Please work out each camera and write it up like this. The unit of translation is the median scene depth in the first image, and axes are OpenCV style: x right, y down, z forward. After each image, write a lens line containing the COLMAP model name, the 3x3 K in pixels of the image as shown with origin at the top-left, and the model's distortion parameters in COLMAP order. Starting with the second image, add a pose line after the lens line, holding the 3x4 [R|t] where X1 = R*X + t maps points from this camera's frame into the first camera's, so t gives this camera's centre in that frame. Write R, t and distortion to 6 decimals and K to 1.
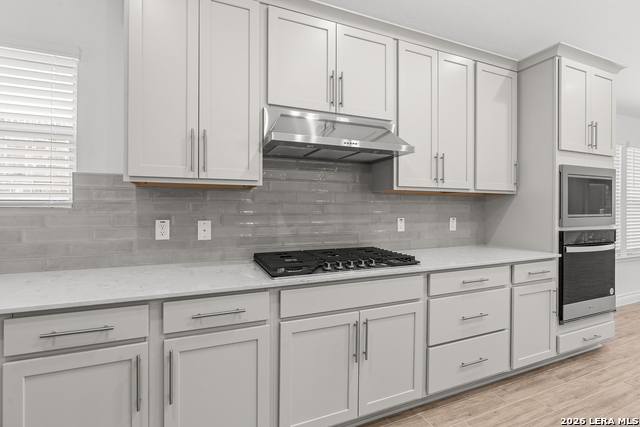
lens RADIAL K [[294.9, 0, 317.7], [0, 294.9, 207.8], [0, 0, 1]] dist [-0.005014, -0.000221]
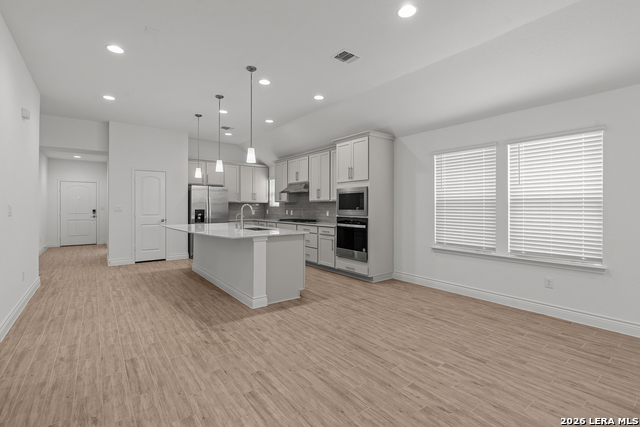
lens RADIAL K [[294.9, 0, 317.7], [0, 294.9, 207.8], [0, 0, 1]] dist [-0.005014, -0.000221]
pose [[0.257960, -0.003103, -0.966151, 3.152889], [-0.000069, 0.999995, -0.003231, 0.015834], [0.966156, 0.000900, 0.257958, 0.231959]]
